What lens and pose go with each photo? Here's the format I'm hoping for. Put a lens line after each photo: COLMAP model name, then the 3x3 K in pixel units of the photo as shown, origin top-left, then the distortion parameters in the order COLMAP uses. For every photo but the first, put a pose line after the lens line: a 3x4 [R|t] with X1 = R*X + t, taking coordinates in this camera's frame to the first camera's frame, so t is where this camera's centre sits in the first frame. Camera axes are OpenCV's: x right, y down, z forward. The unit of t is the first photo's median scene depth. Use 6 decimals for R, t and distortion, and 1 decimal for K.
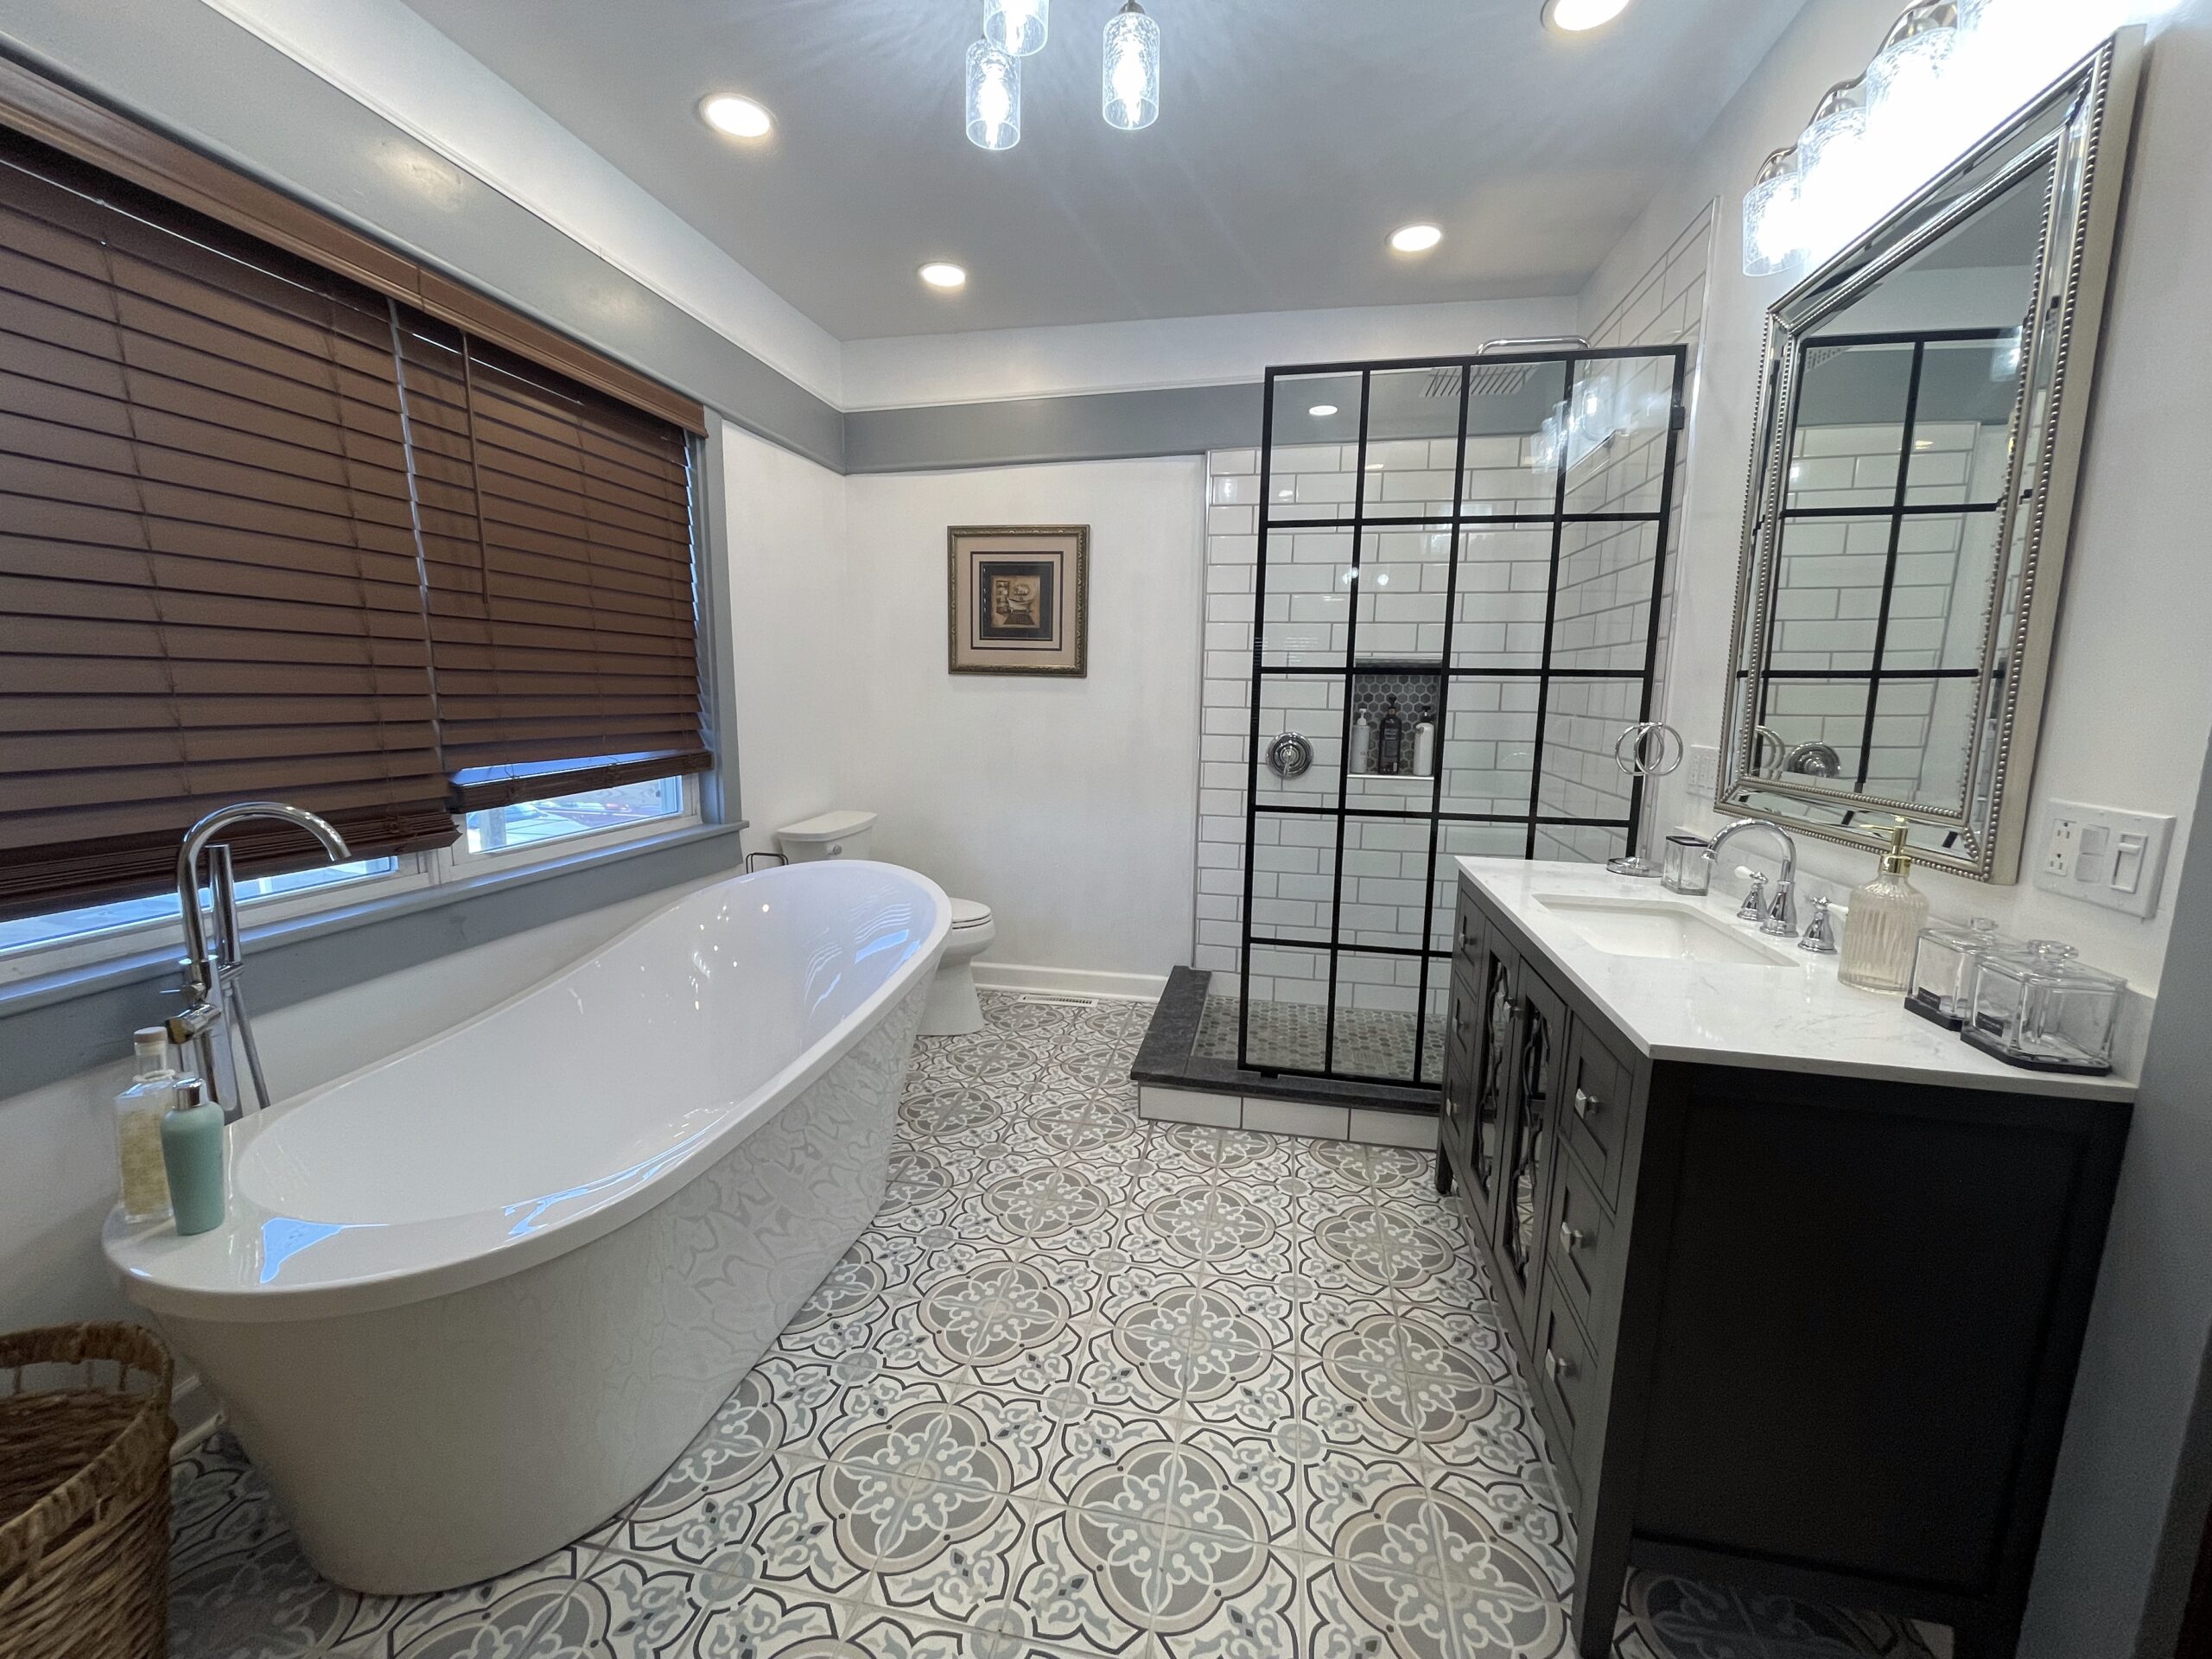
lens RADIAL K [[875.9, 0, 1097.0], [0, 875.9, 816.5], [0, 0, 1]] dist [0.000176, -0.006337]
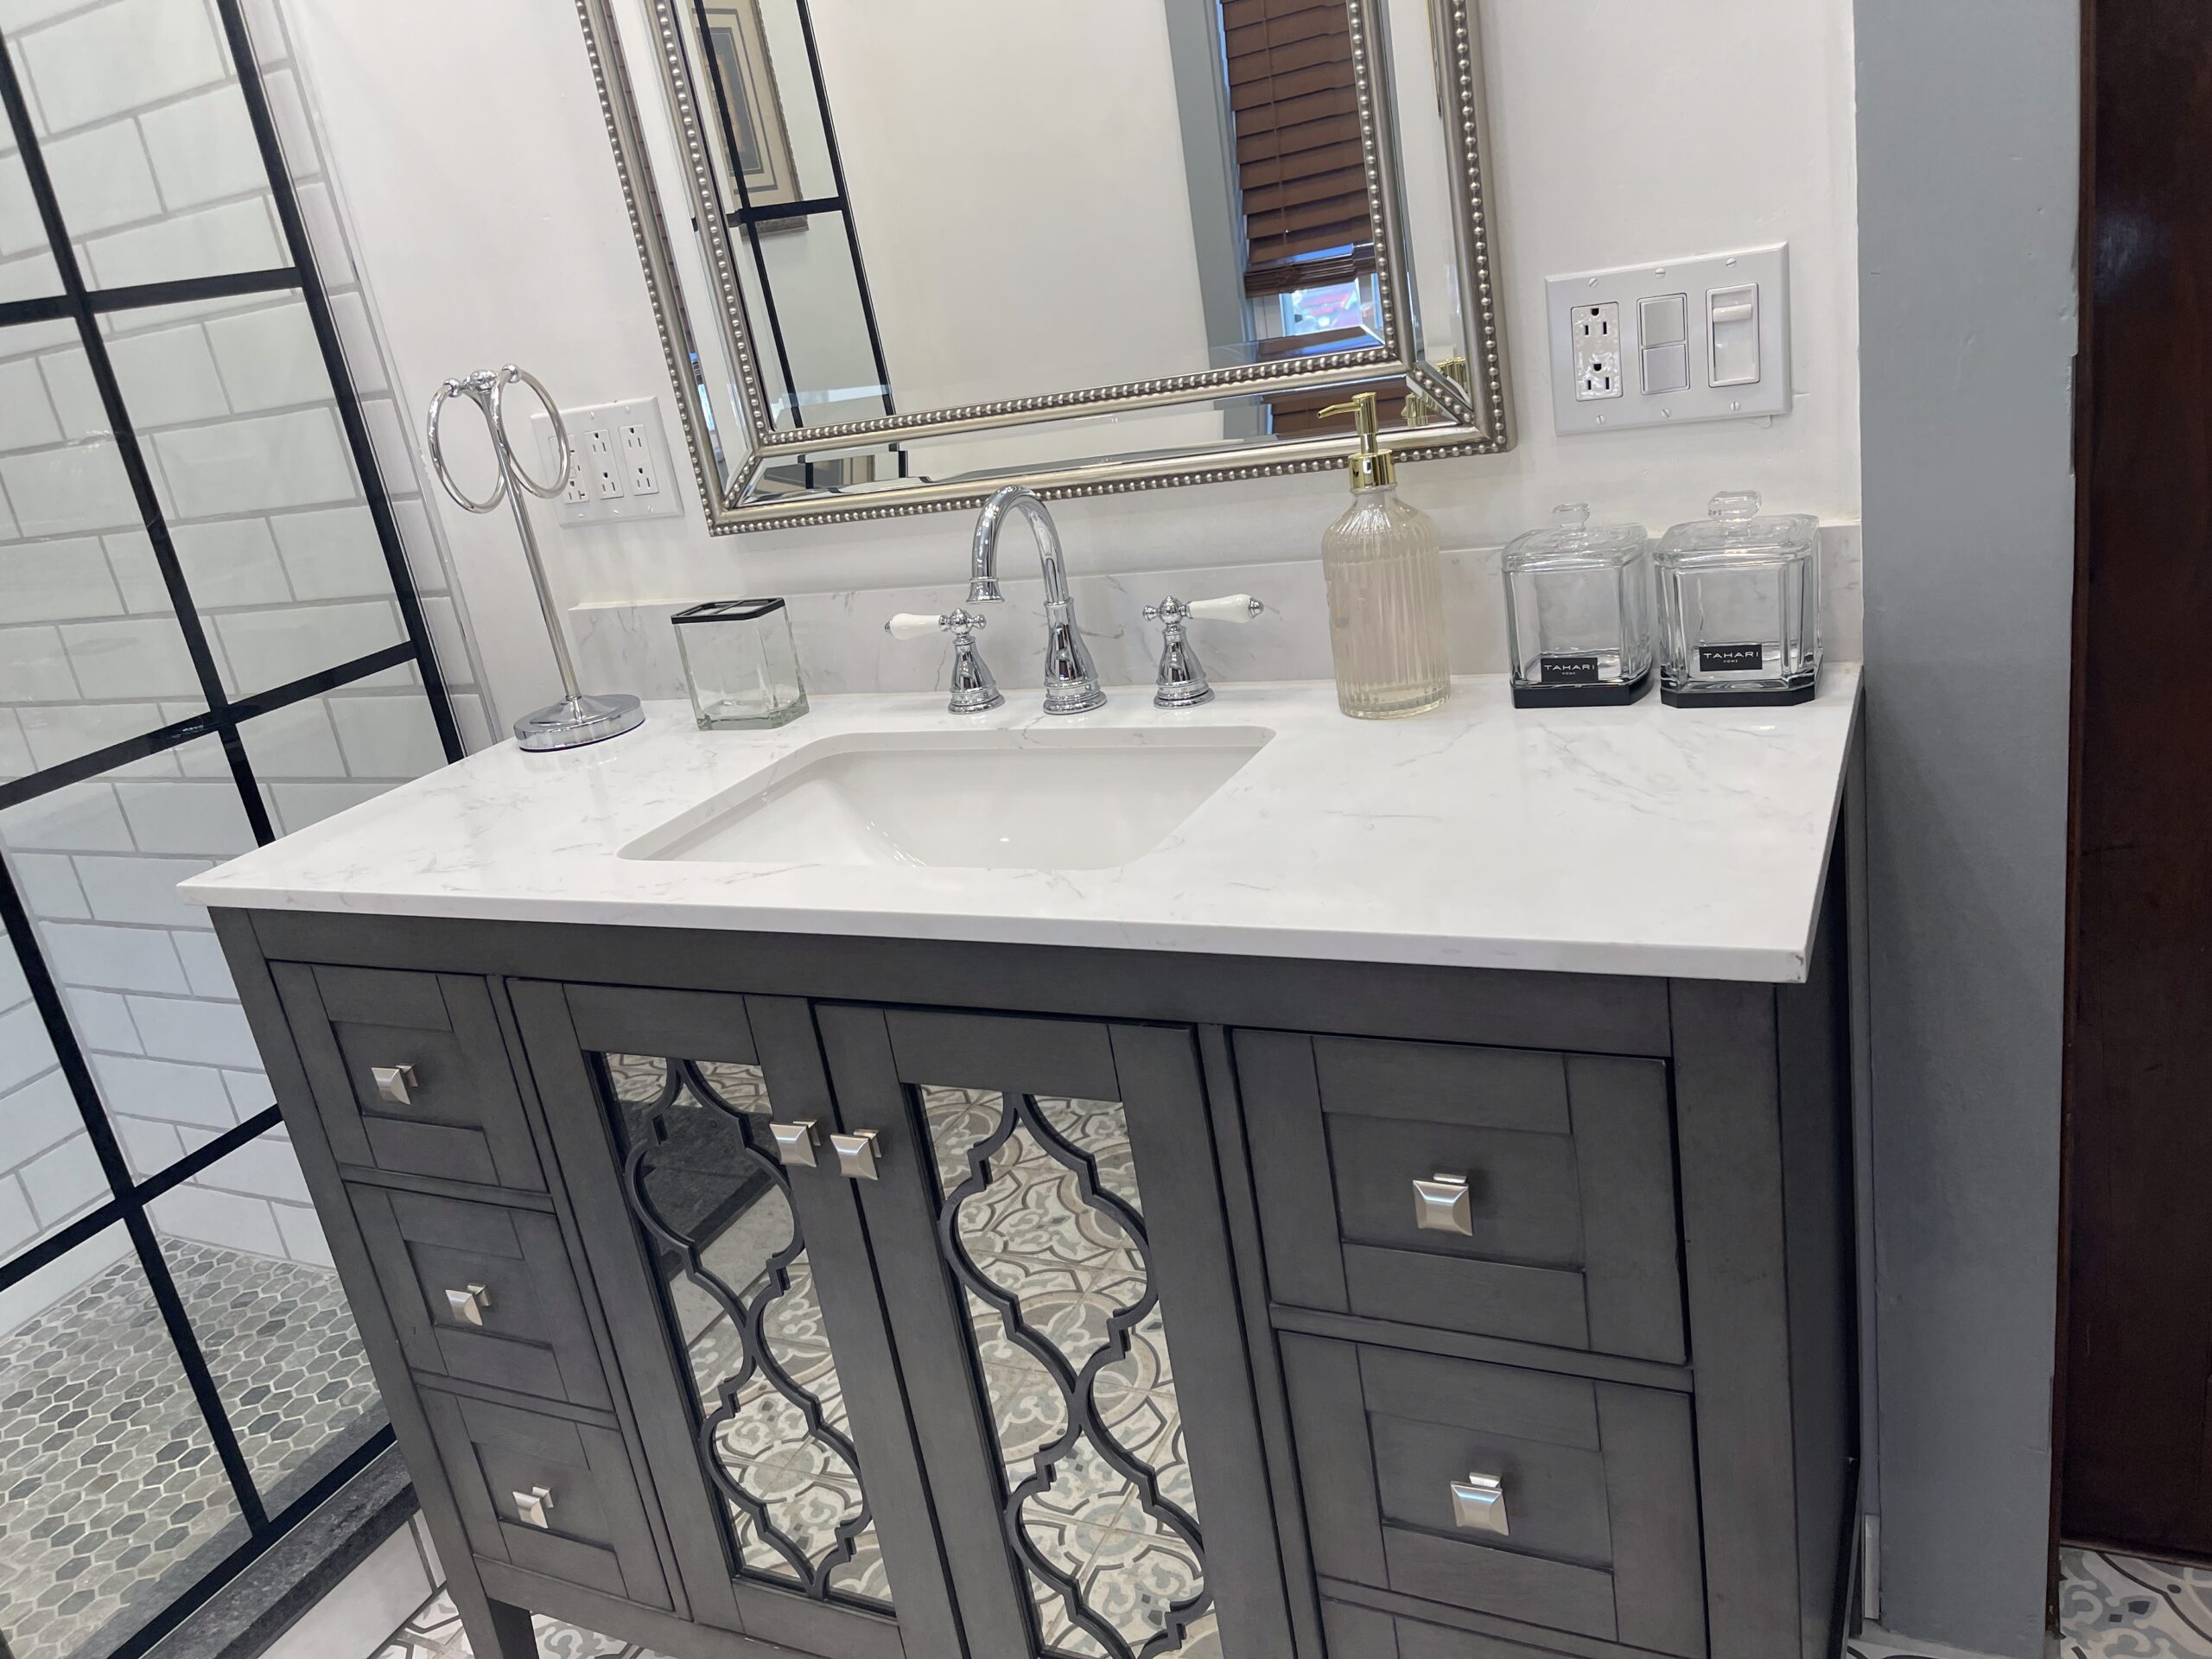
lens RADIAL K [[1663.1, 0, 1106.0], [0, 1663.1, 829.5], [0, 0, 1]] dist [0.078600, -0.110848]
pose [[0.253924, -0.370929, 0.893271, -0.061447], [0.300957, 0.907996, 0.291493, -0.056841], [-0.919210, 0.194819, 0.342196, 0.542146]]
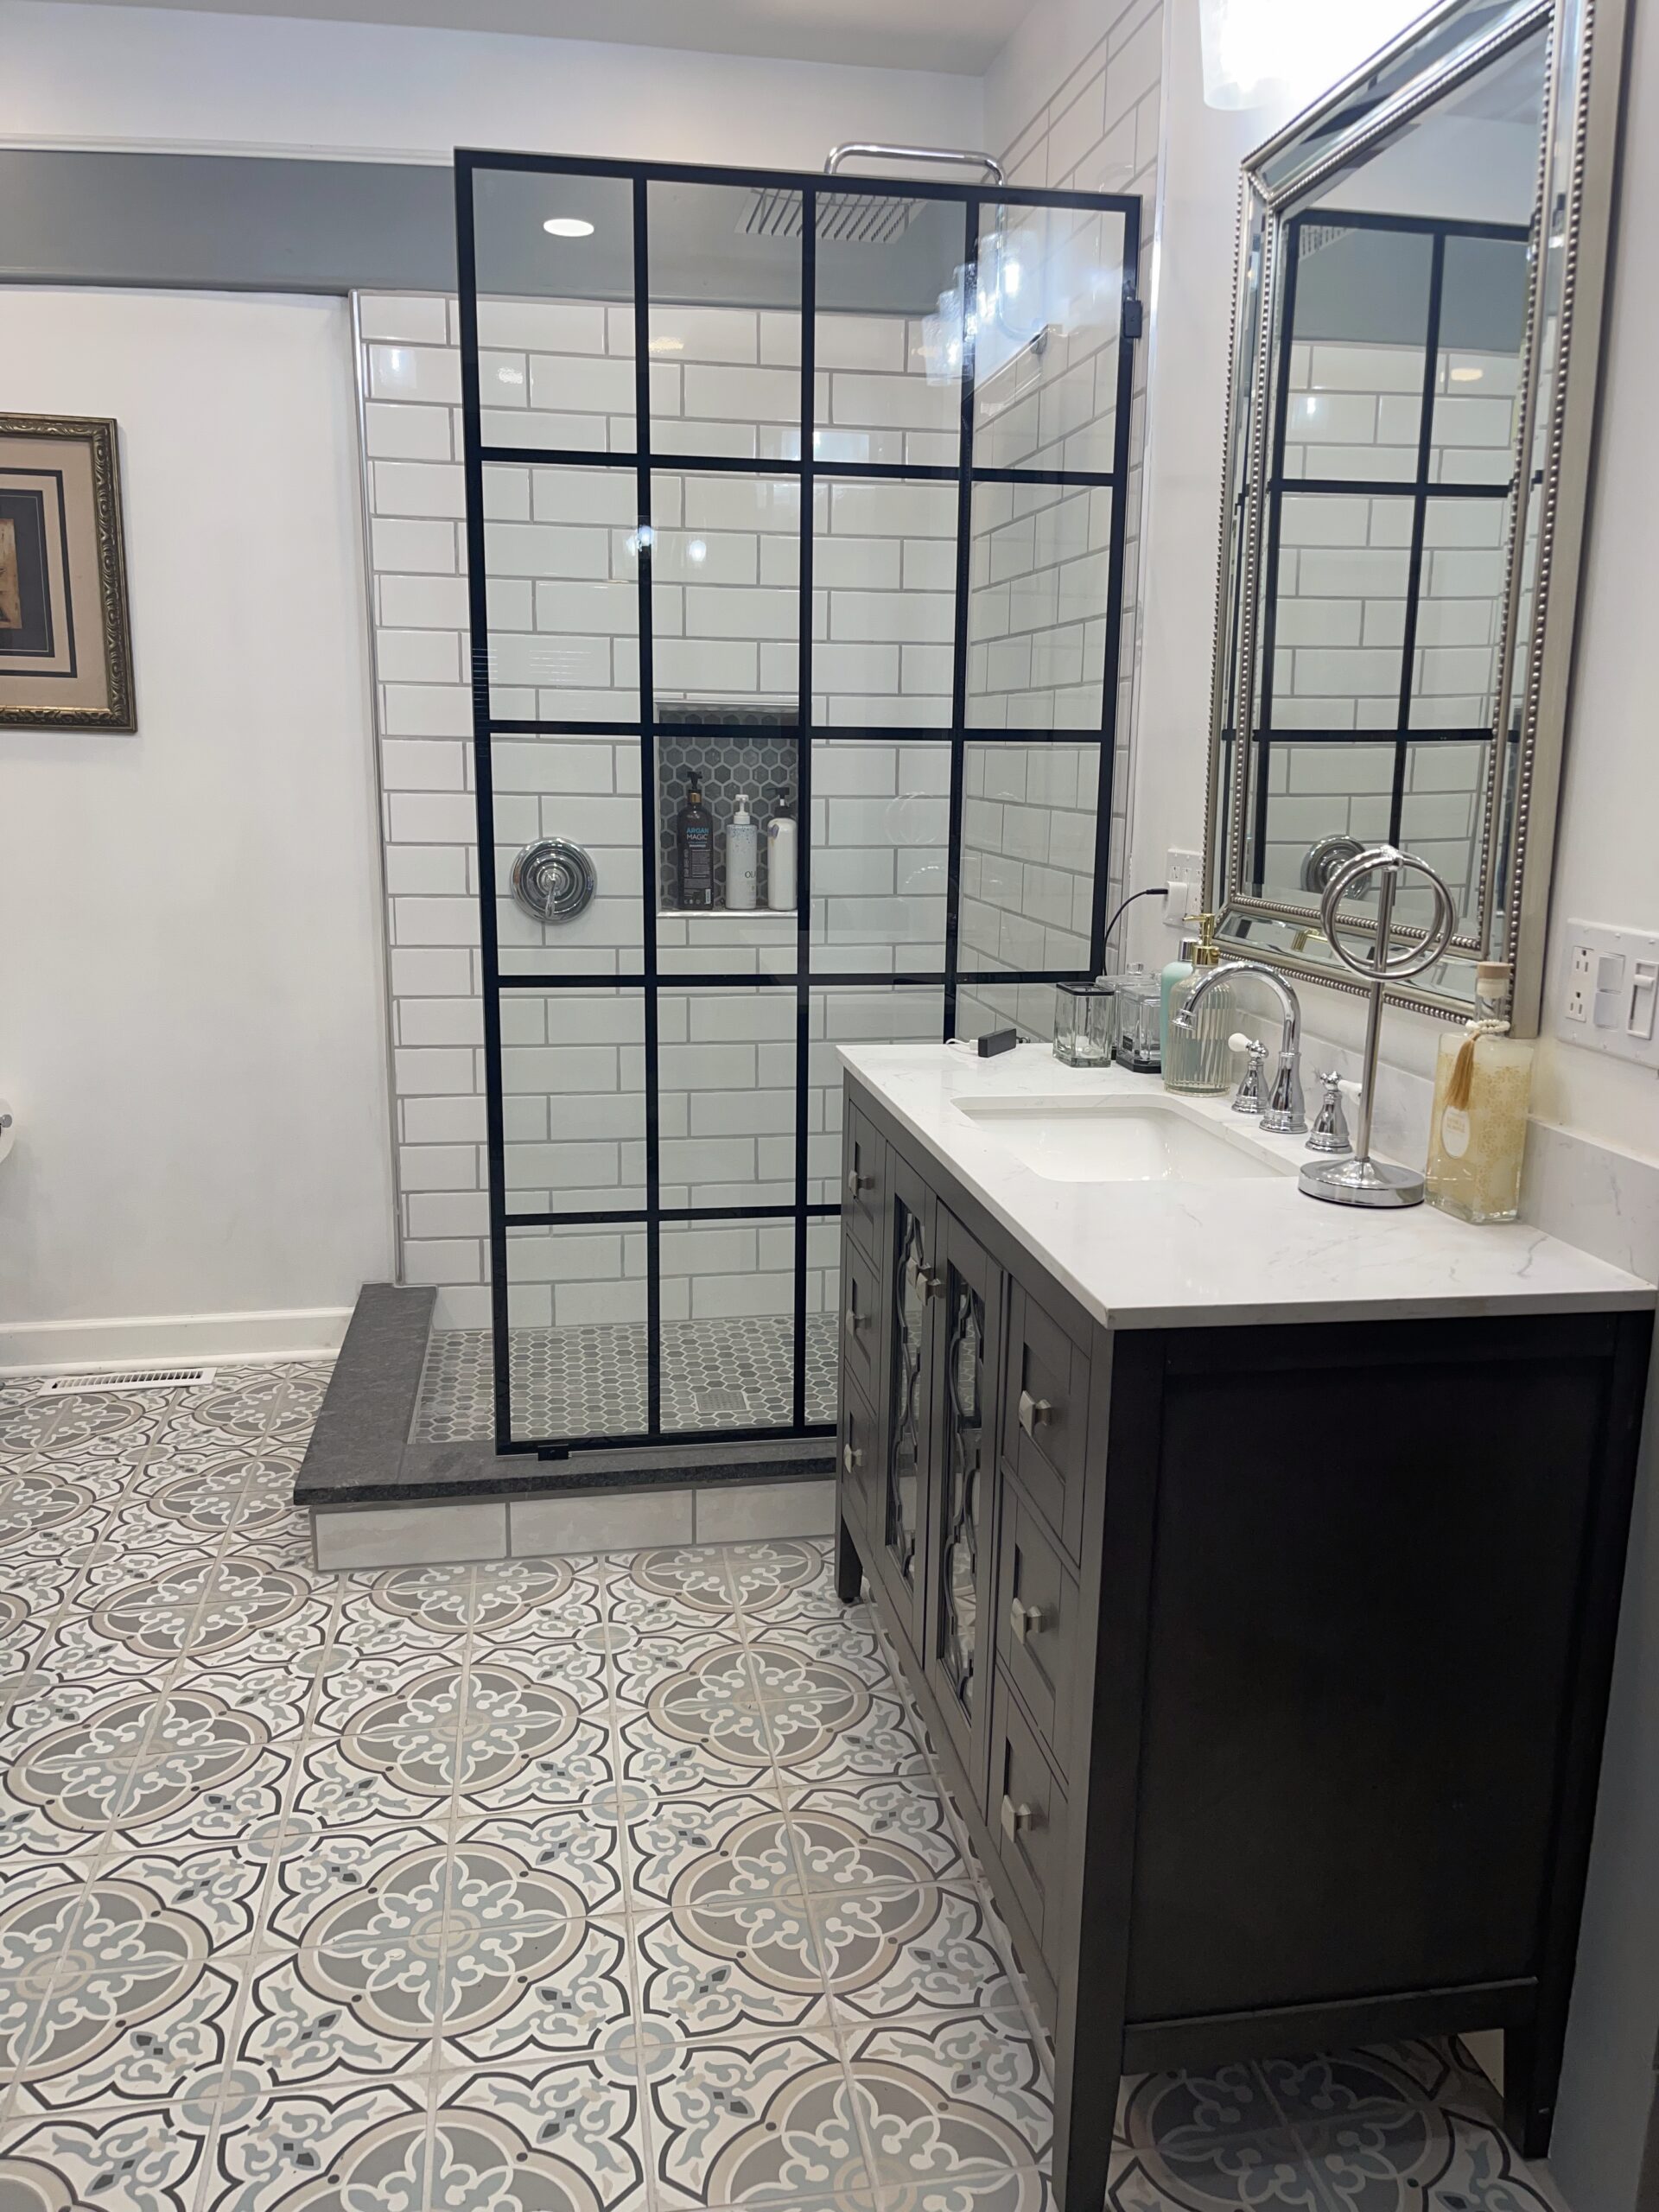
lens RADIAL K [[1663.1, 0, 829.5], [0, 1663.1, 1106.0], [0, 0, 1]] dist [0.078600, -0.110848]
pose [[0.929425, -0.077757, 0.360726, -0.010565], [0.052450, 0.995459, 0.079438, -0.004680], [-0.365265, -0.054911, 0.929283, -0.063548]]
